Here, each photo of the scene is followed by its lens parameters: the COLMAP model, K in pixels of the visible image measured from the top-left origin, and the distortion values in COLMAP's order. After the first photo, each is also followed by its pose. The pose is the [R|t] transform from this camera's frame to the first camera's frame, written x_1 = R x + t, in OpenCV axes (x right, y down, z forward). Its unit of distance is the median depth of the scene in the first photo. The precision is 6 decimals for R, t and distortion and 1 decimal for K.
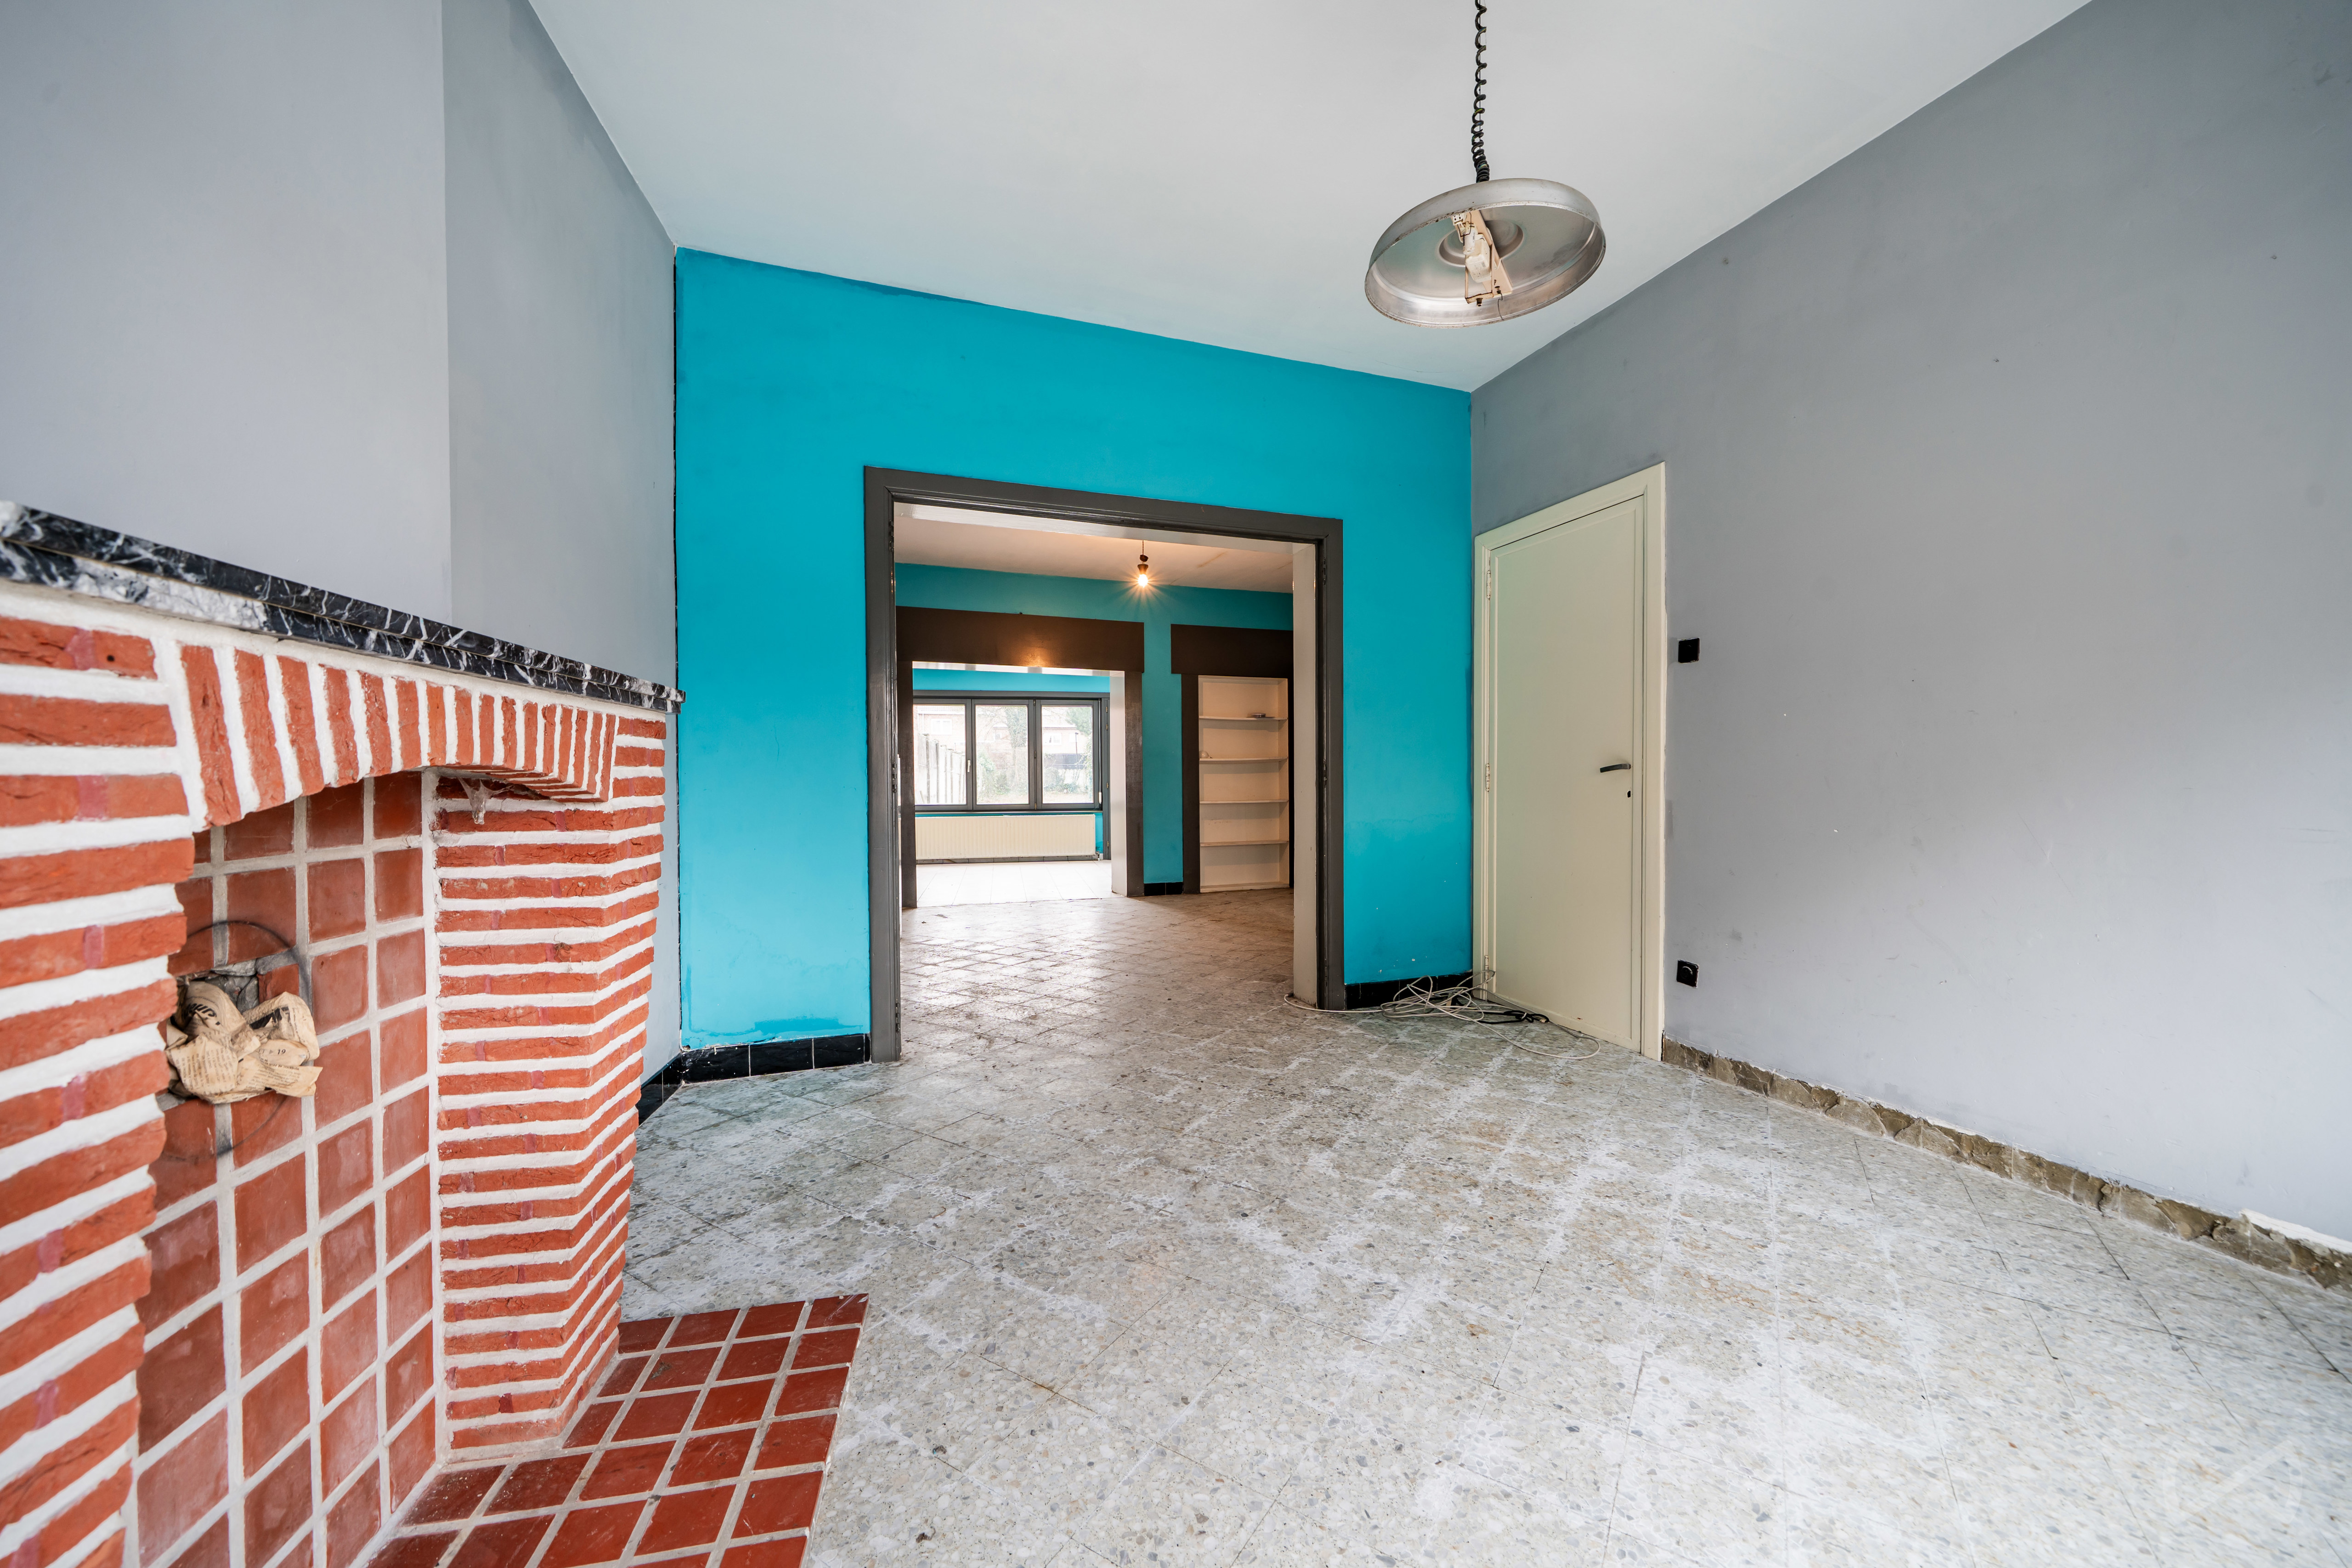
lens RADIAL K [[893.6, 0, 1176.0], [0, 893.6, 784.0], [0, 0, 1]] dist [0.000020, 0.000008]
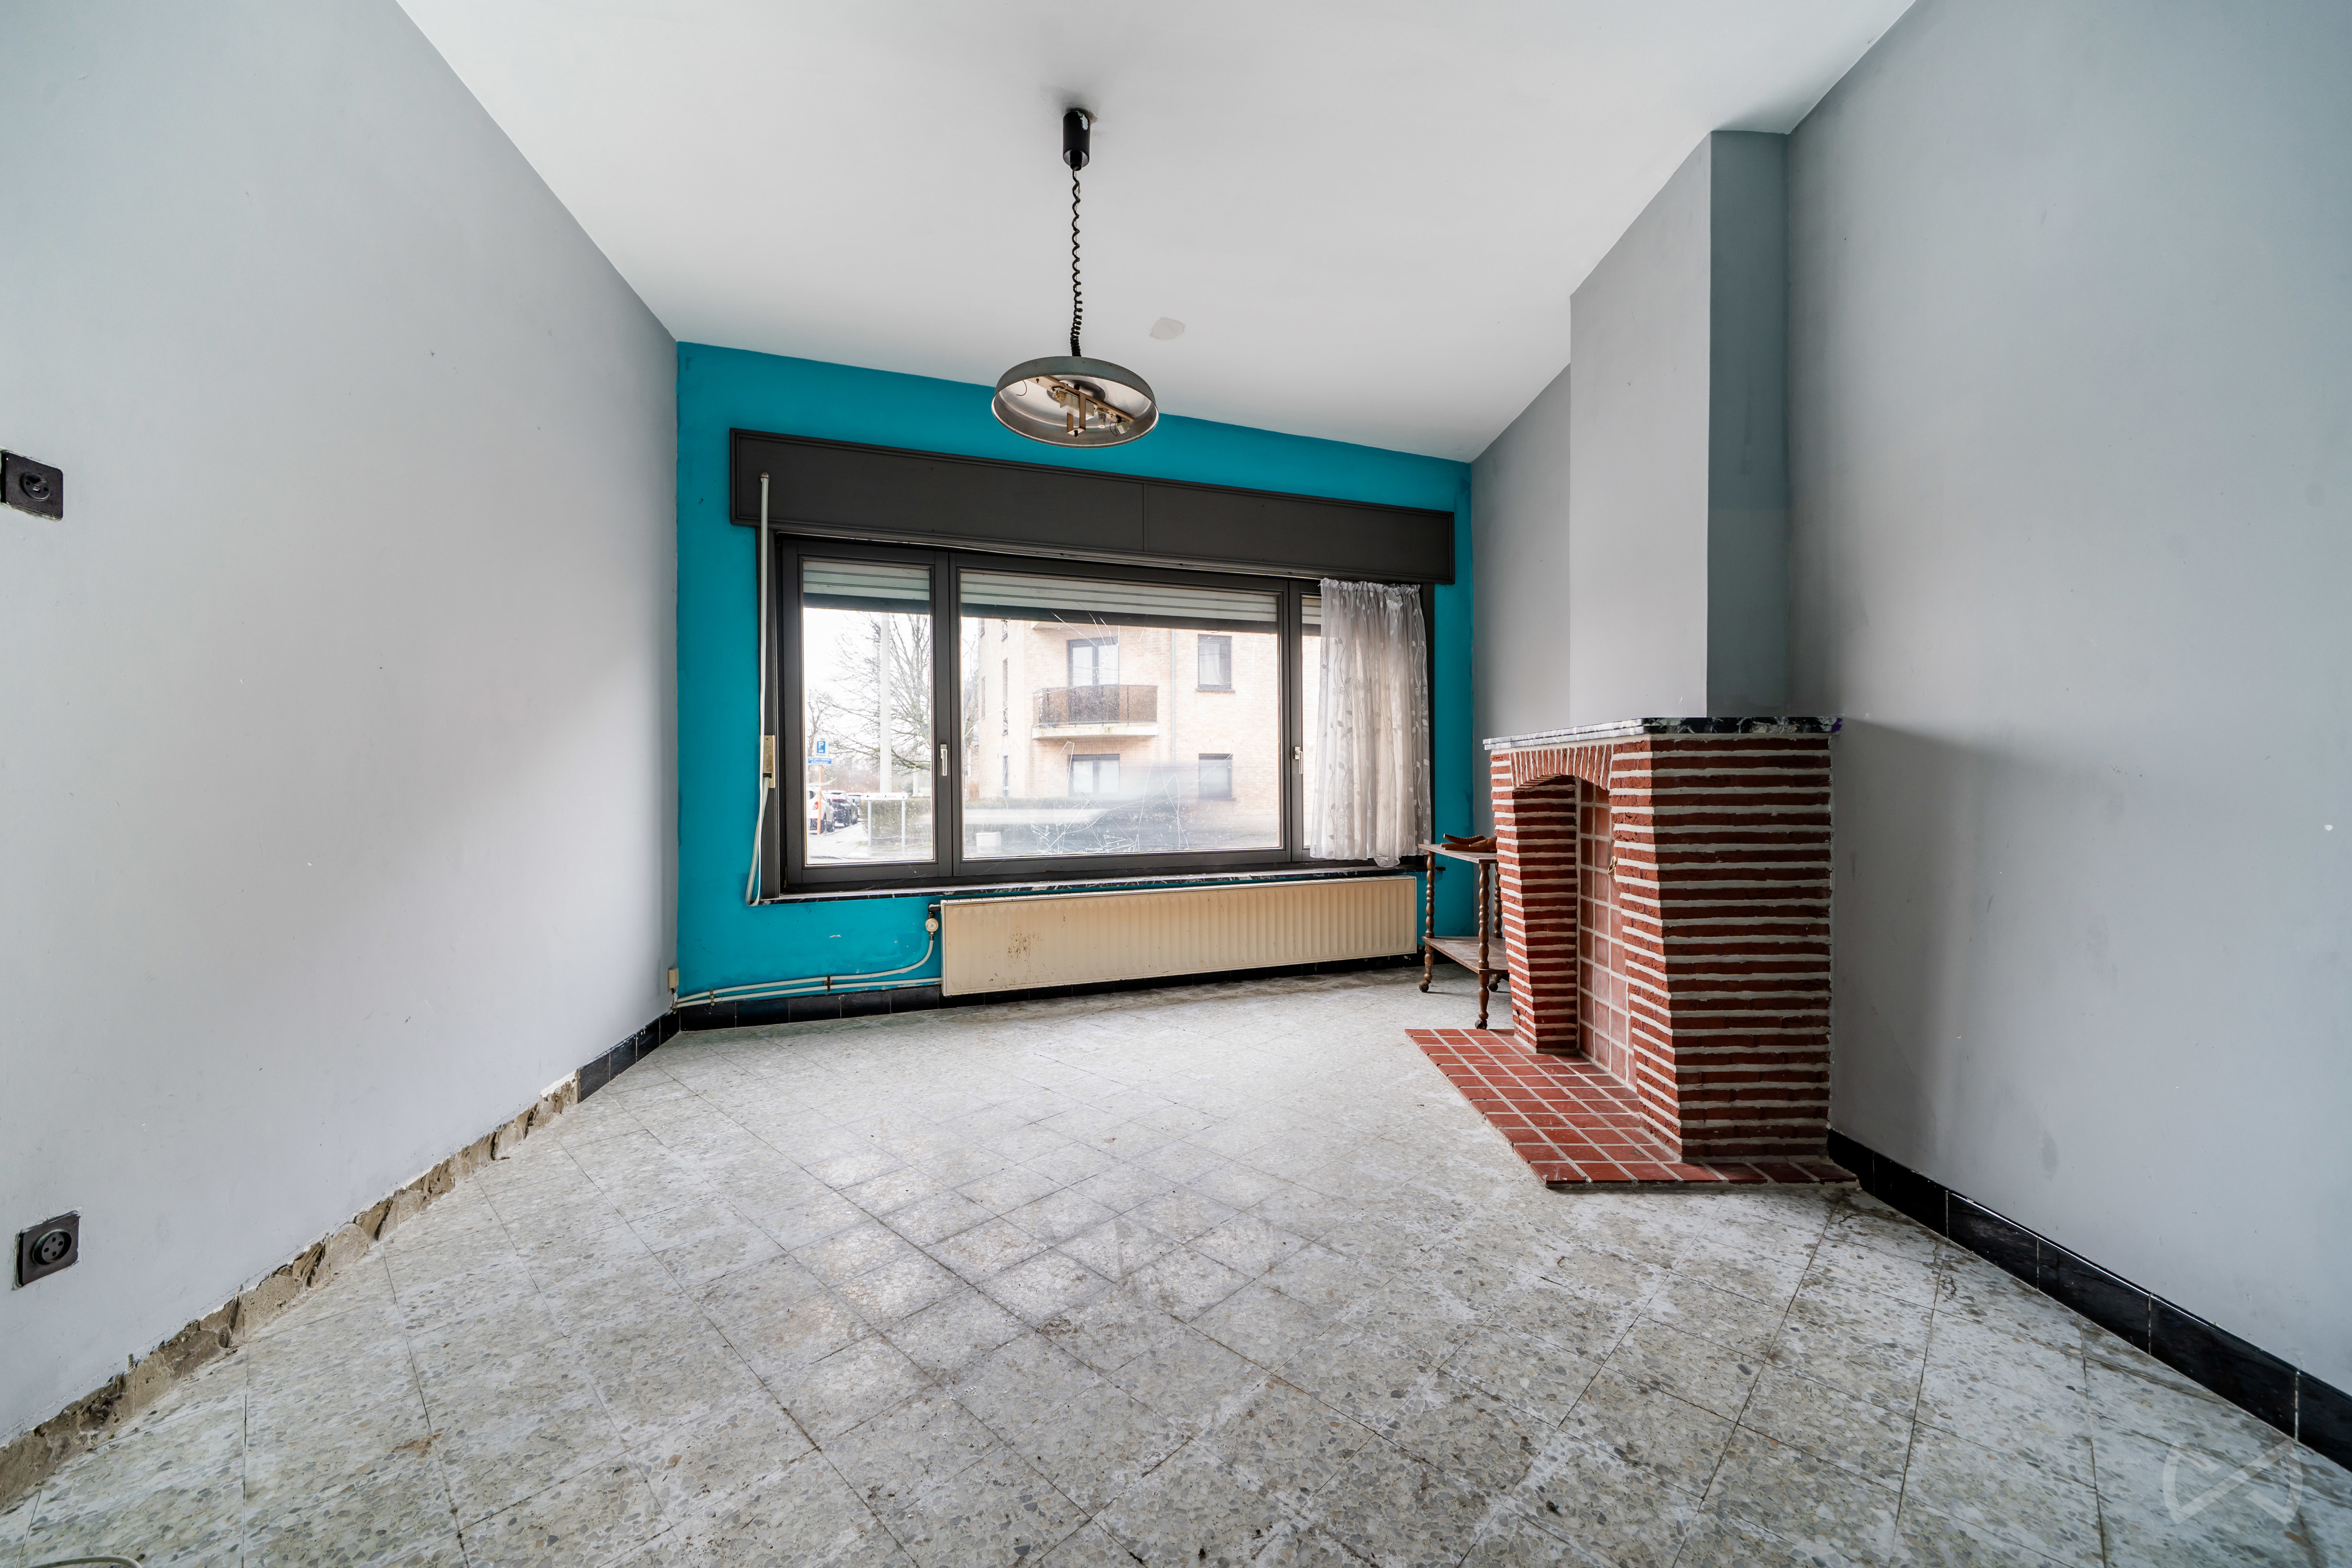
lens RADIAL K [[893.6, 0, 1176.0], [0, 893.6, 784.0], [0, 0, 1]] dist [0.000020, 0.000008]
pose [[-0.982051, 0.007233, 0.188477, -0.058976], [0.008927, 0.999927, 0.008143, -0.011975], [-0.188404, 0.009679, -0.982044, 2.044645]]
